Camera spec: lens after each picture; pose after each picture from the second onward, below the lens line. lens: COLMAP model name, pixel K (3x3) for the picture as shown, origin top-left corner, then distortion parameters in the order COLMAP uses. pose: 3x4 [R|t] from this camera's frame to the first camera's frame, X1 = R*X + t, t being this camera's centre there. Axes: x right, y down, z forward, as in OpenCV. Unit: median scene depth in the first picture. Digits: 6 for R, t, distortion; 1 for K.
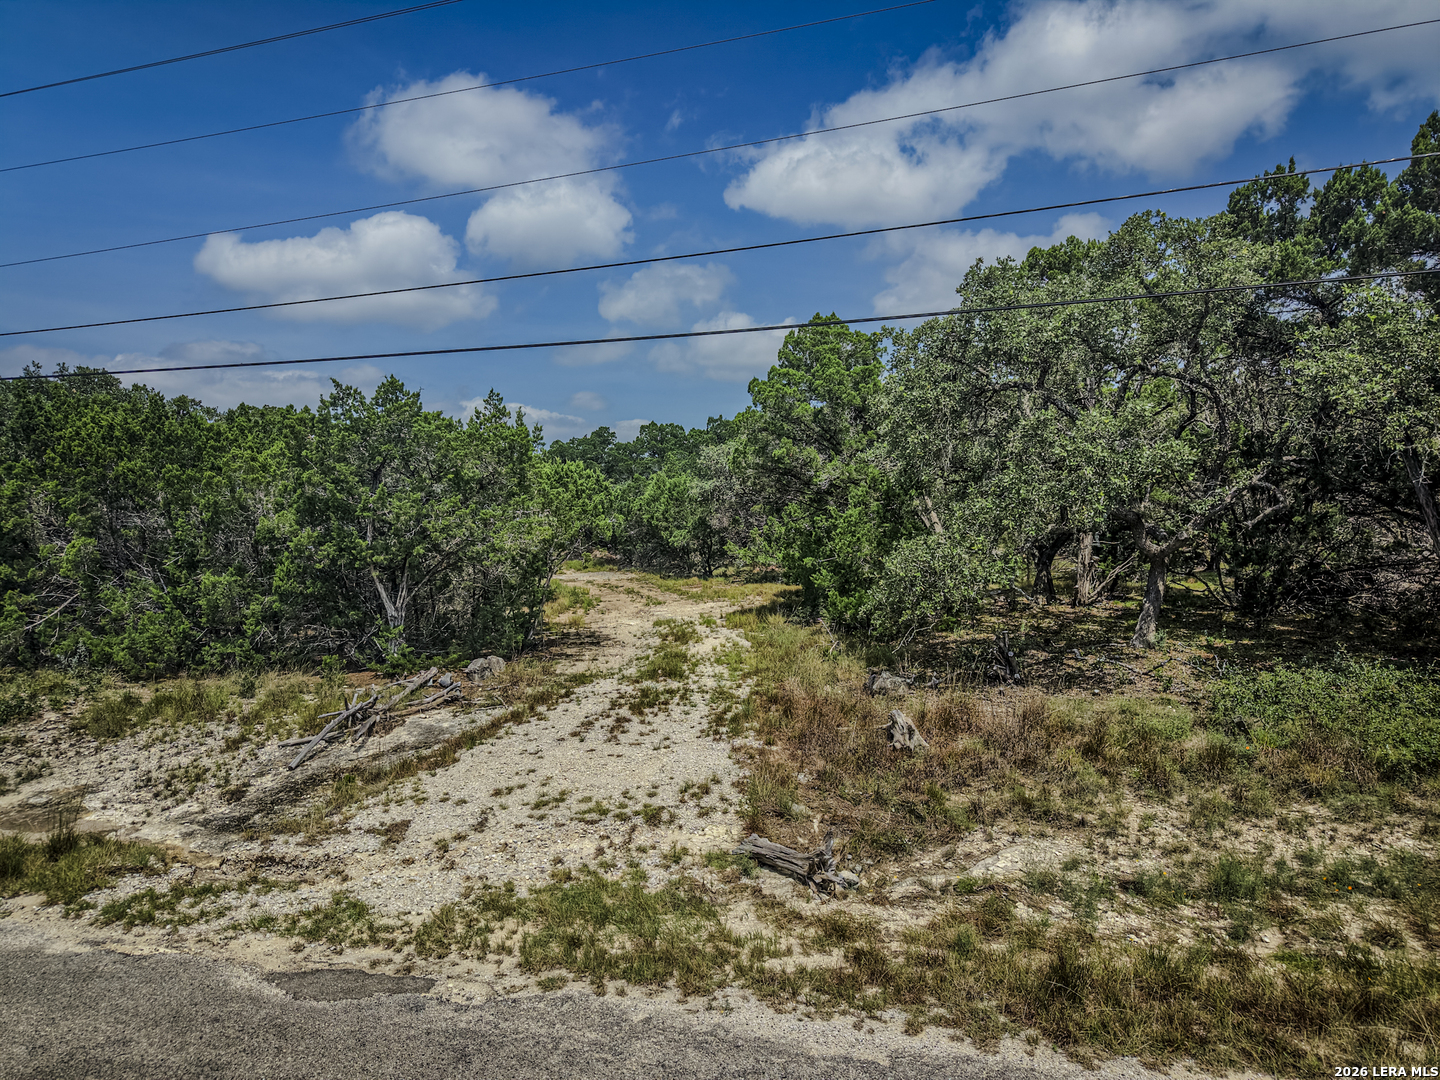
lens RADIAL K [[957.7, 0, 721.4], [0, 957.7, 553.5], [0, 0, 1]] dist [0.031719, -0.030196]
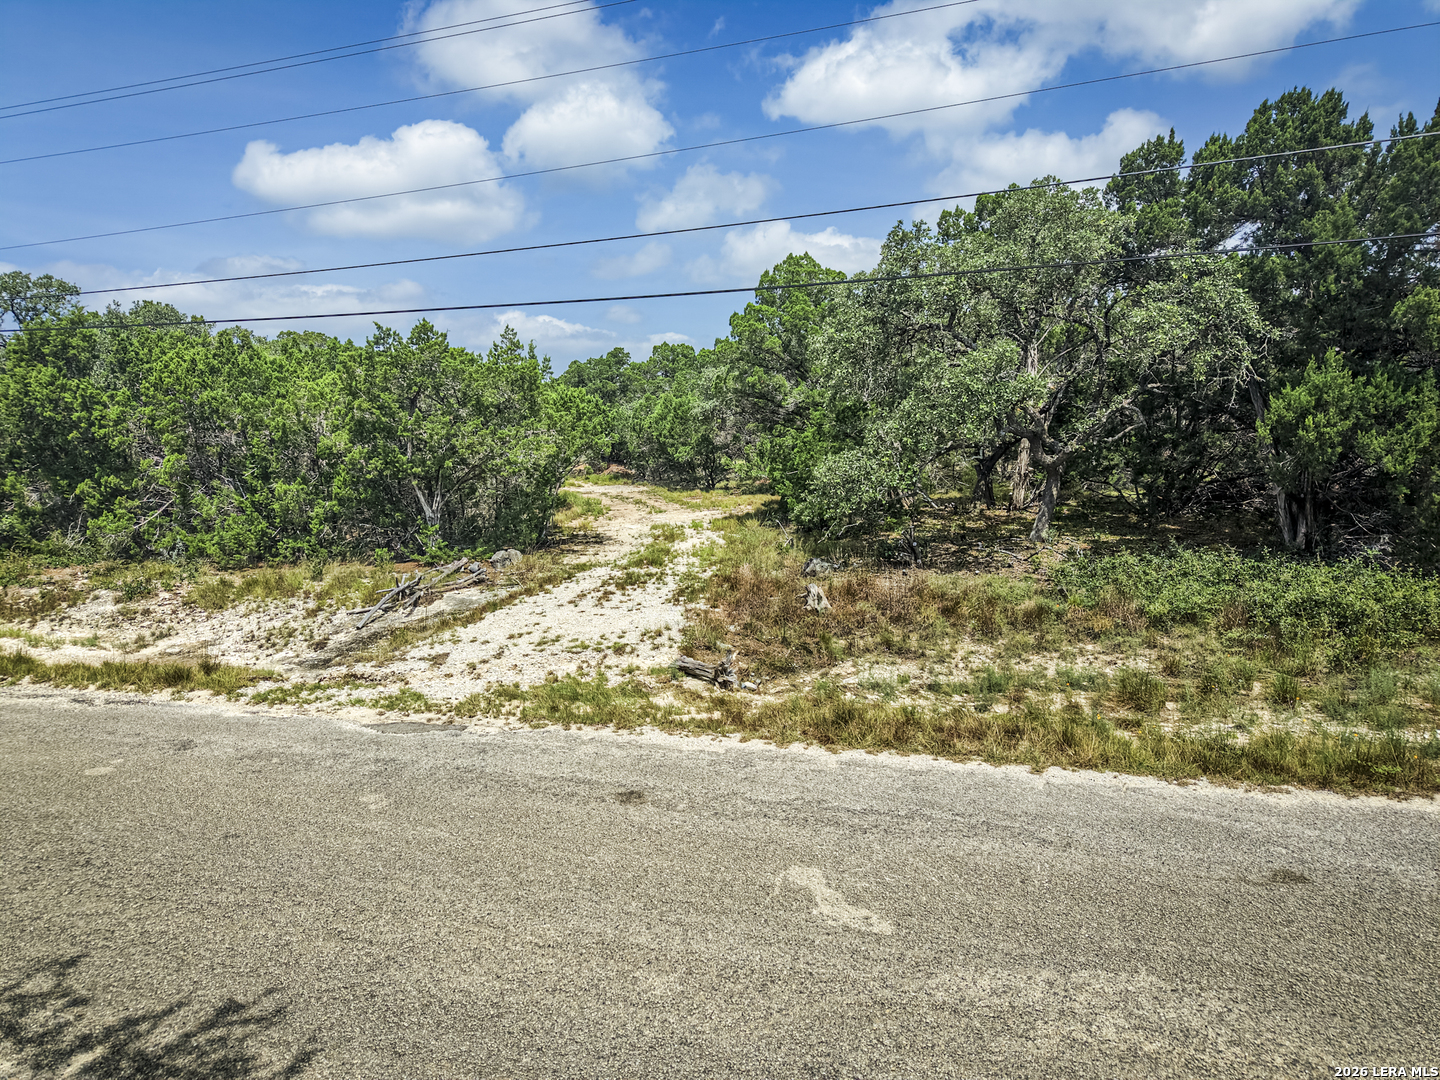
lens RADIAL K [[1041.7, 0, 747.1], [0, 1041.7, 565.9], [0, 0, 1]] dist [0.081571, -0.153216]
pose [[0.999569, 0.000111, -0.029358, 0.120082], [0.002538, 0.995922, 0.090179, 0.008368], [0.029249, -0.090214, 0.995493, -0.384132]]
